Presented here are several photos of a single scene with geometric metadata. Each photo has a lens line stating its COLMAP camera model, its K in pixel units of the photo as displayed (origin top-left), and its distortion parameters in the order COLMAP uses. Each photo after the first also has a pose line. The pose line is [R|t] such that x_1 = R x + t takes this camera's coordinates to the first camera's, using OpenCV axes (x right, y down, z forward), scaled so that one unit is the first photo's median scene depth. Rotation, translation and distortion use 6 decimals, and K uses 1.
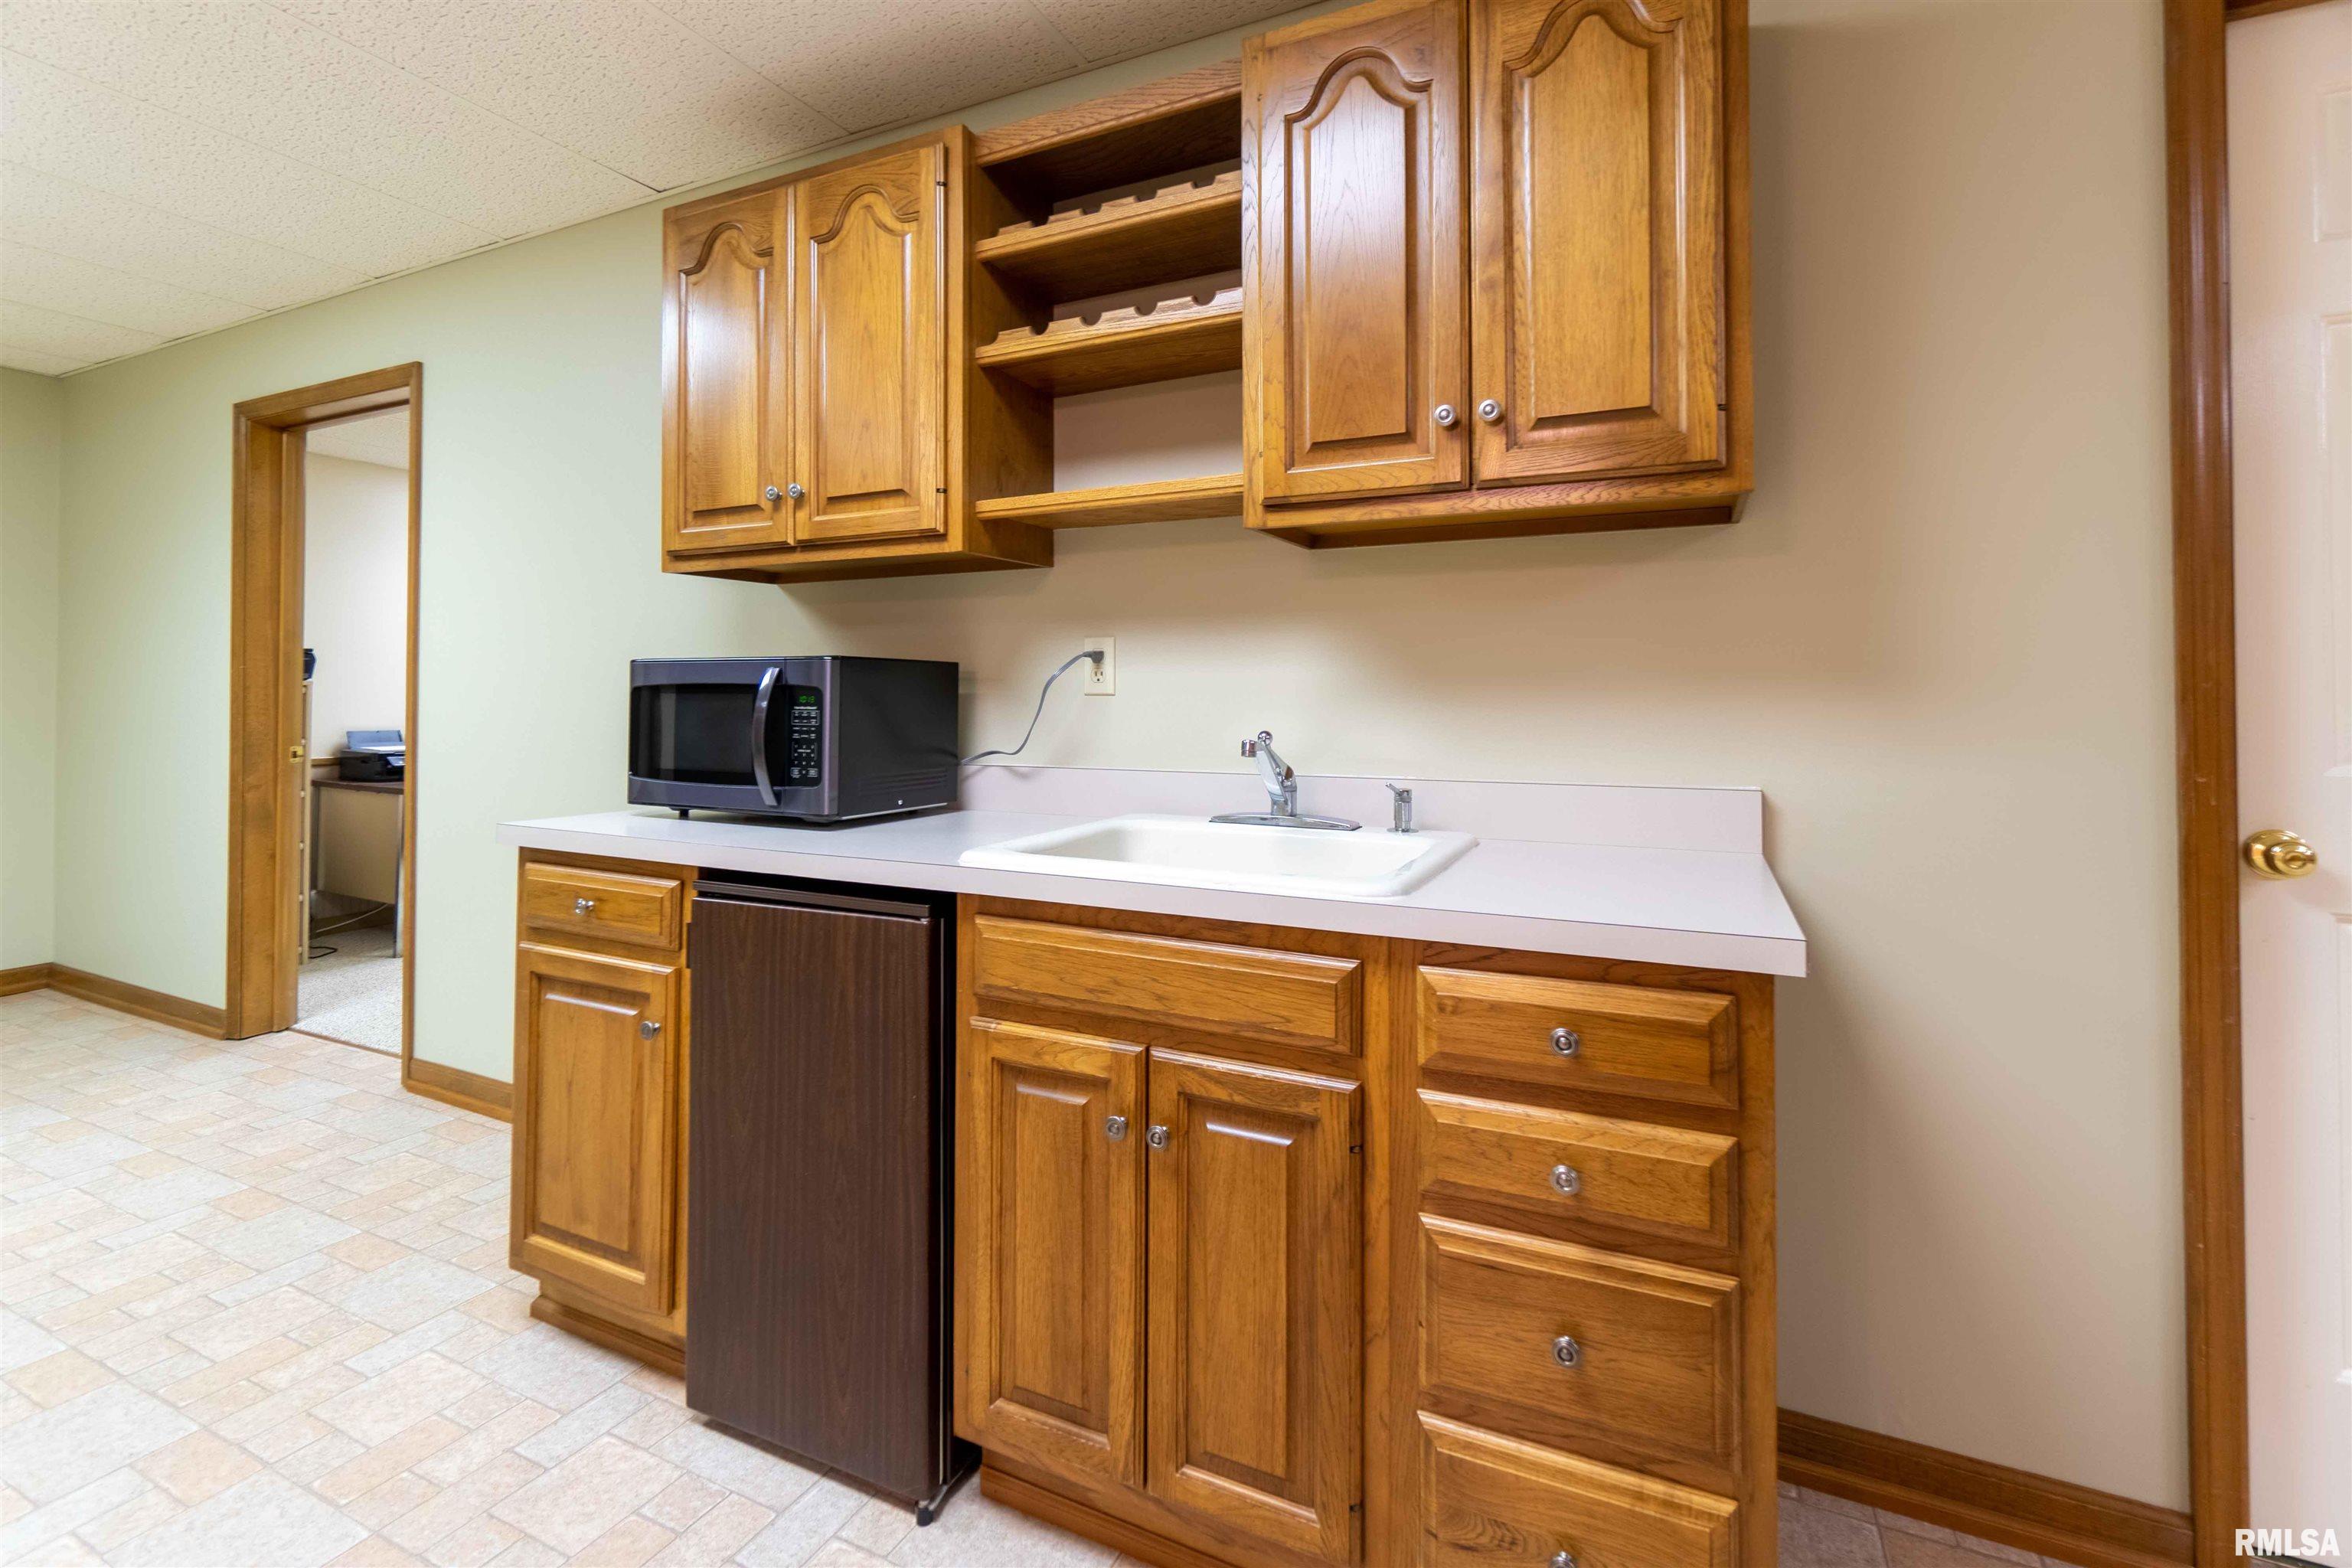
lens RADIAL K [[1040.0, 0, 1178.2], [0, 1040.0, 686.1], [0, 0, 1]] dist [-0.000006, -0.000052]
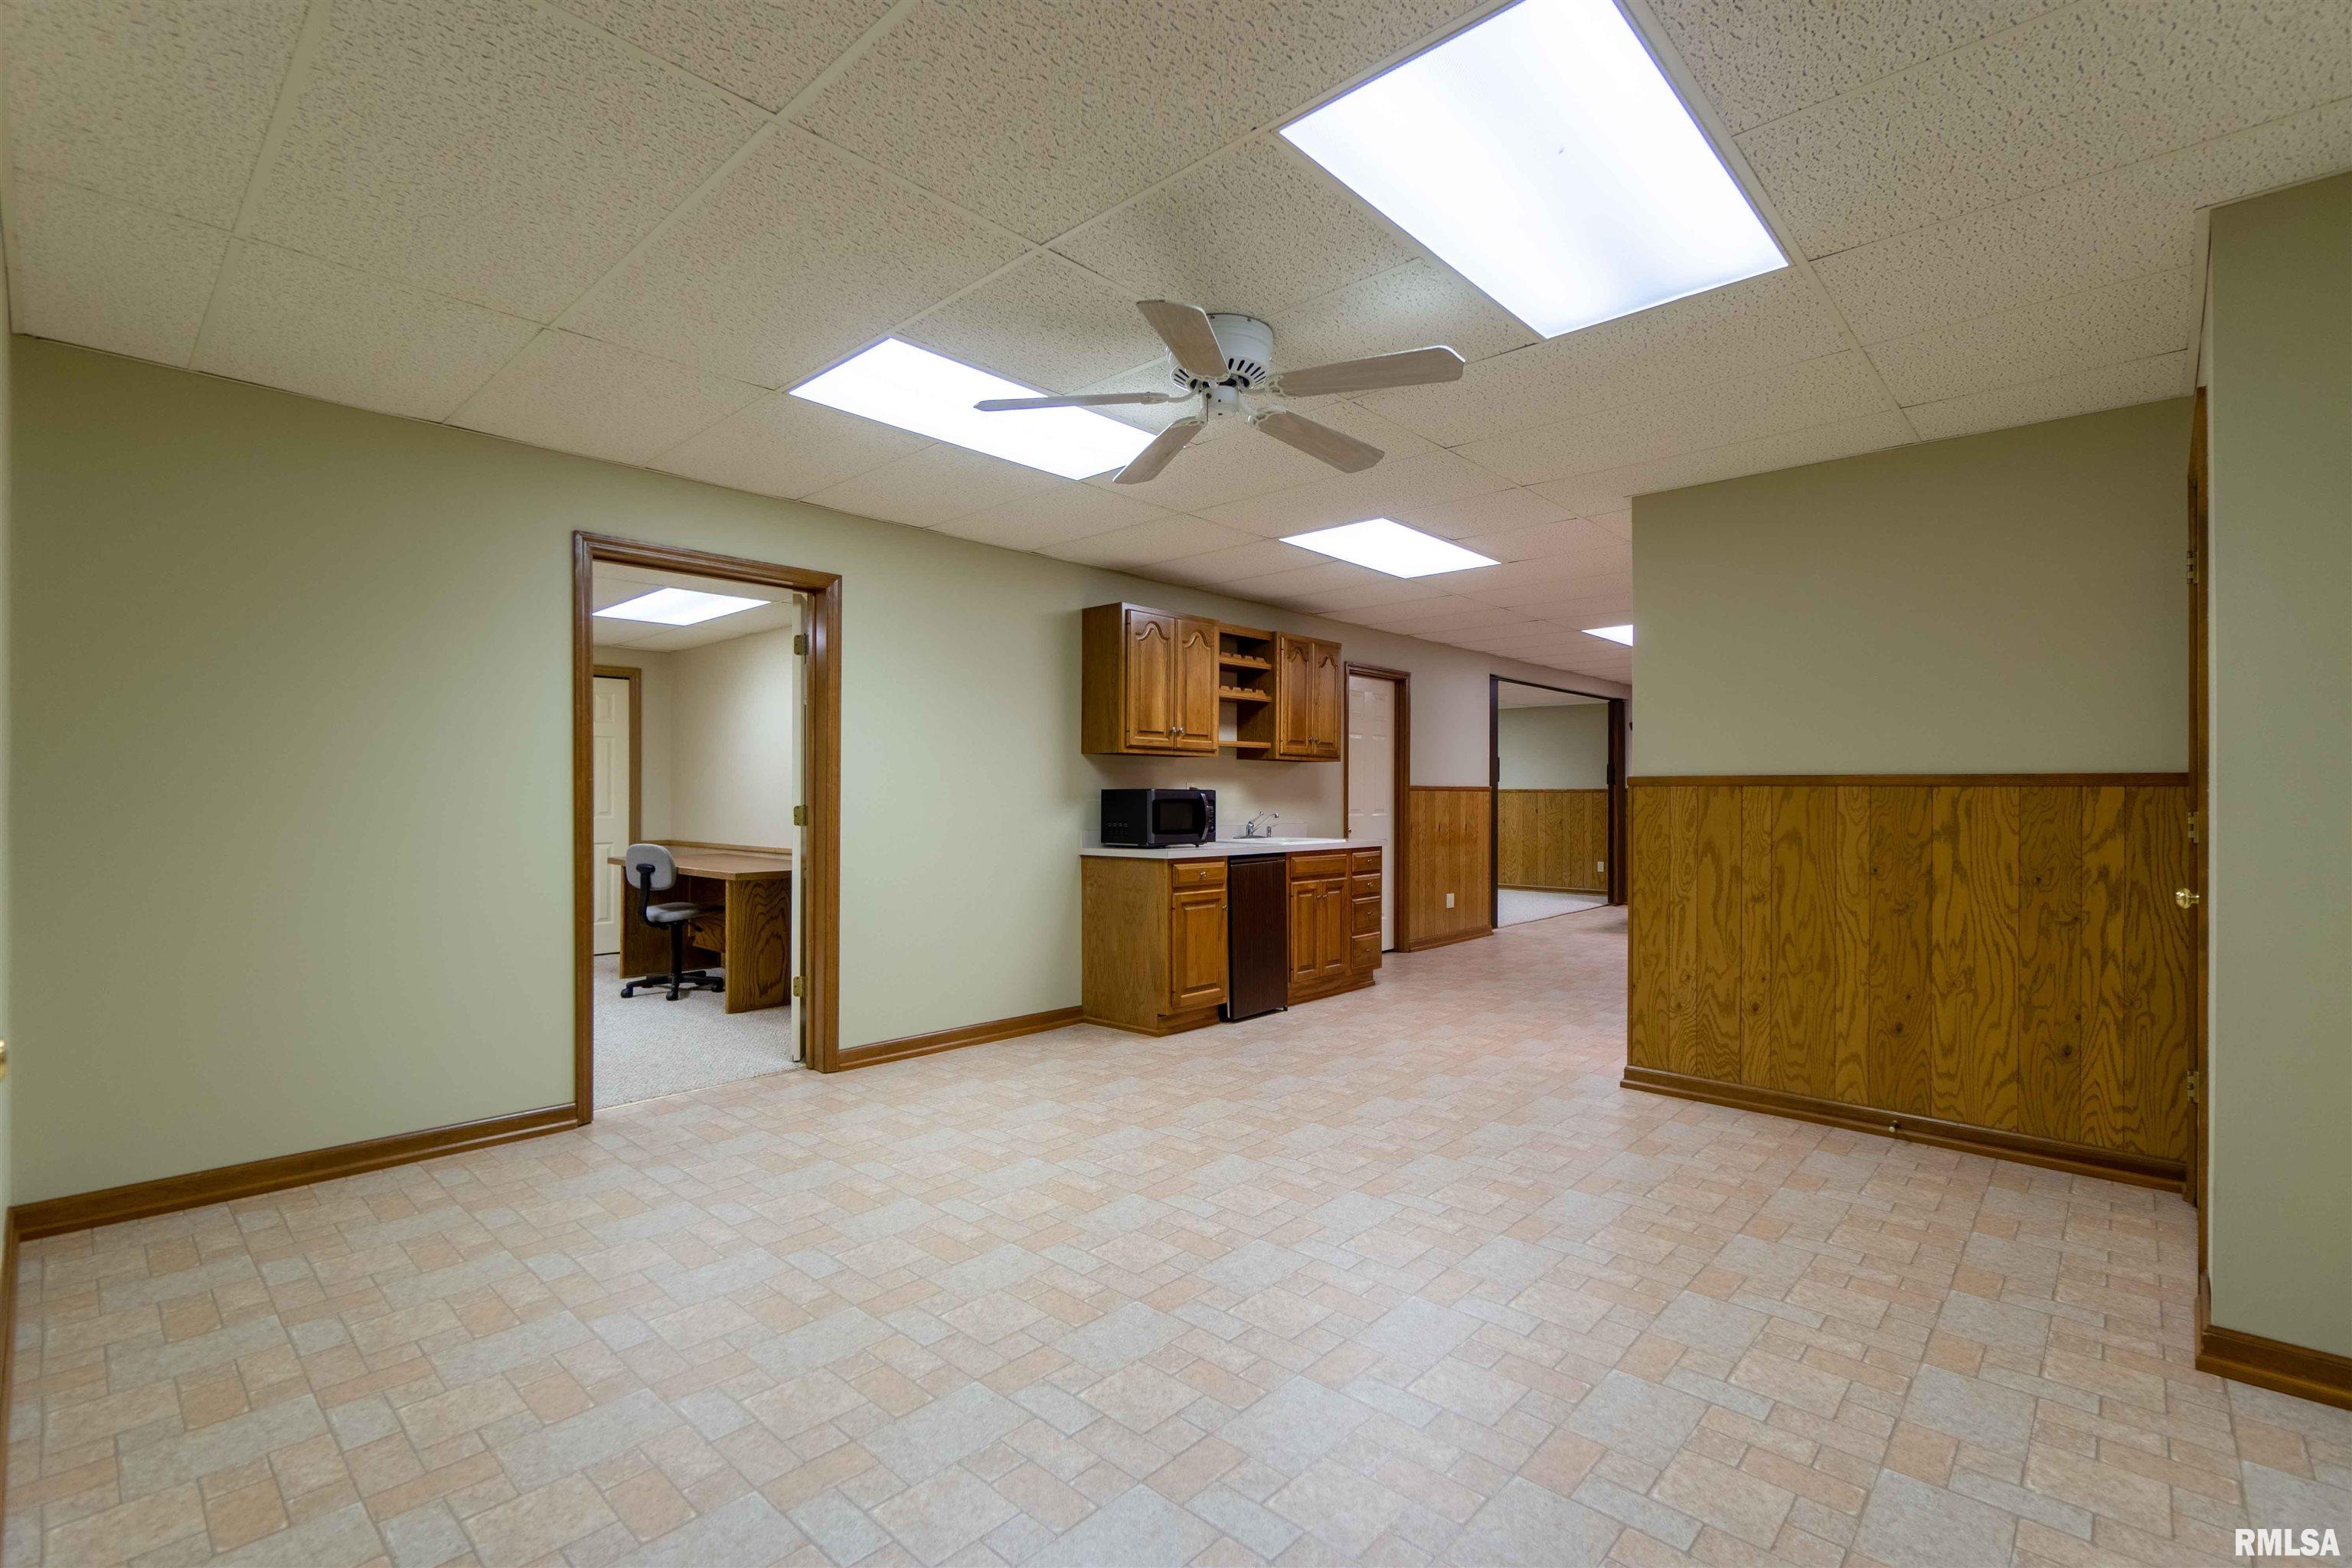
lens RADIAL K [[1050.1, 0, 1176.0], [0, 1050.1, 784.0], [0, 0, 1]] dist [0.013285, 0.000040]
pose [[0.290074, 0.011499, 0.956935, -3.084192], [-0.011933, 0.999894, -0.008399, -0.019192], [-0.956930, -0.008983, 0.290180, 0.181894]]
